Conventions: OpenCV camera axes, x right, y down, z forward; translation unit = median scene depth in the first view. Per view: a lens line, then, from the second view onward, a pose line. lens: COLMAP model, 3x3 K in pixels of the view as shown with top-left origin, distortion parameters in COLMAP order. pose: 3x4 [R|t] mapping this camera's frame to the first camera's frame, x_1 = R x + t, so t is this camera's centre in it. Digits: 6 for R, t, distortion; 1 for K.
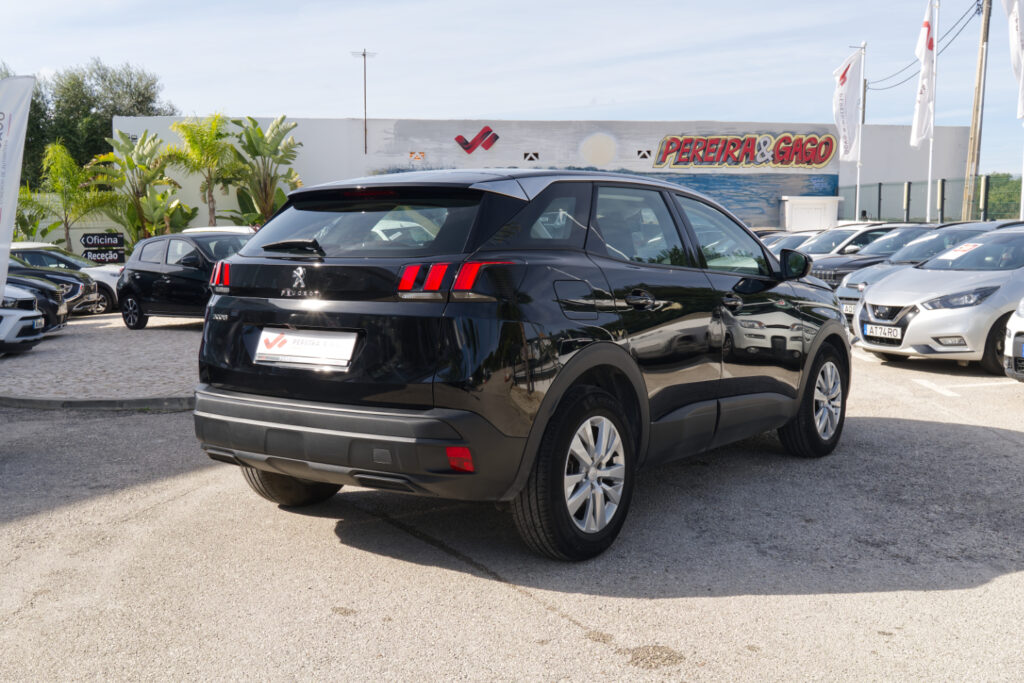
lens RADIAL K [[1074.8, 0, 507.4], [0, 1074.8, 345.1], [0, 0, 1]] dist [0.012798, 0.000000]
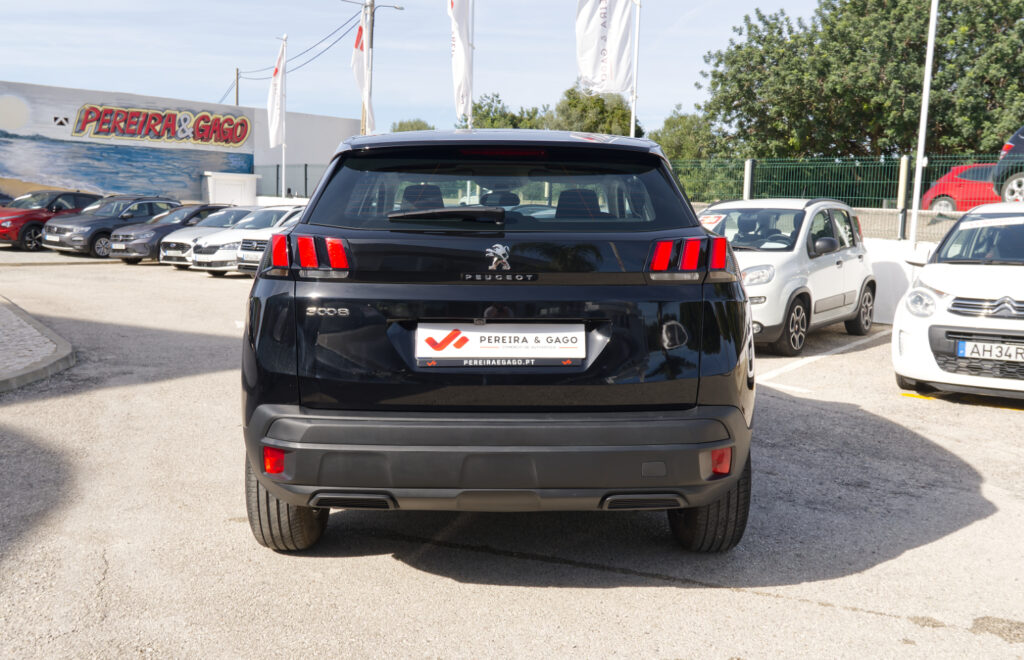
lens RADIAL K [[963.2, 0, 507.0], [0, 963.2, 326.8], [0, 0, 1]] dist [0.019097, 0.000000]
pose [[0.798681, -0.051884, 0.599513, -0.089663], [0.040296, 0.998651, 0.032744, -0.005112], [-0.600403, -0.001994, 0.799695, 0.064107]]
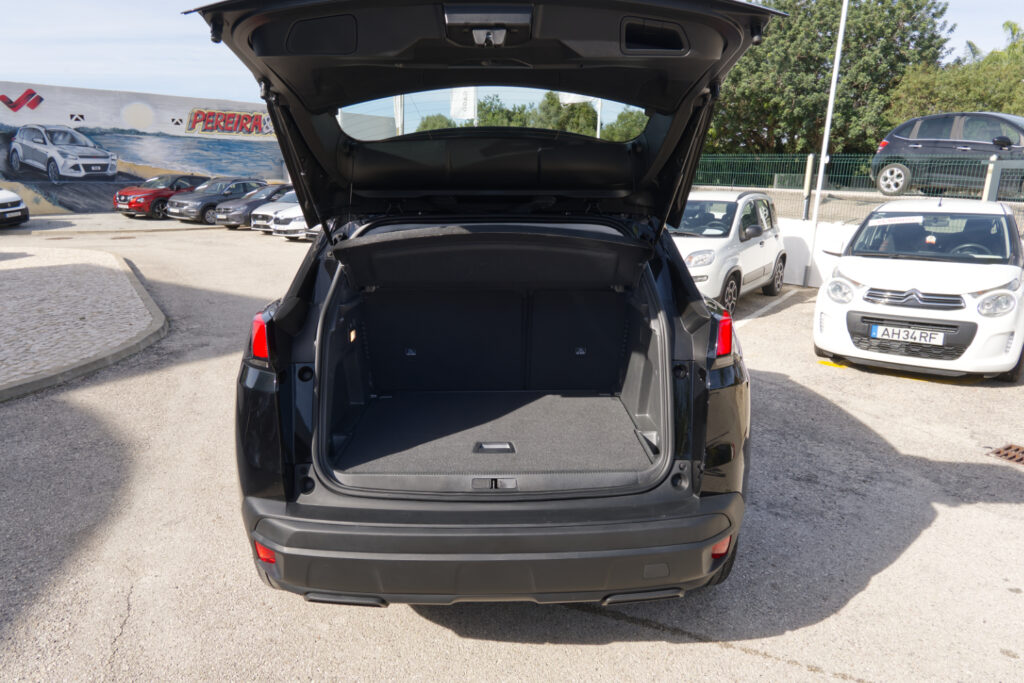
lens RADIAL K [[657.1, 0, 504.7], [0, 657.1, 335.6], [0, 0, 1]] dist [0.005124, -0.003386]
pose [[0.798340, -0.127827, 0.588483, -0.065197], [0.047819, 0.987583, 0.149646, -0.020582], [-0.600305, -0.091327, 0.794540, 0.094973]]
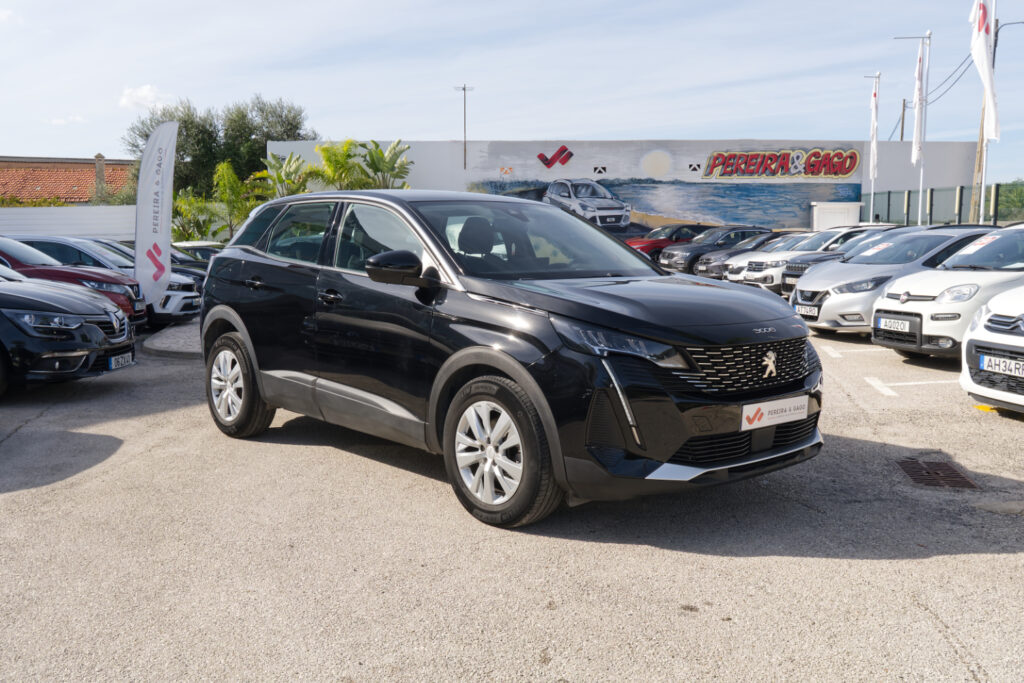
lens RADIAL K [[929.4, 0, 518.9], [0, 929.4, 340.4], [0, 0, 1]] dist [0.008079, -0.014512]
pose [[0.994770, 0.010605, -0.101587, 0.041733], [-0.009359, 0.999875, 0.012741, 0.004640], [0.101709, -0.011724, 0.994745, -0.060245]]
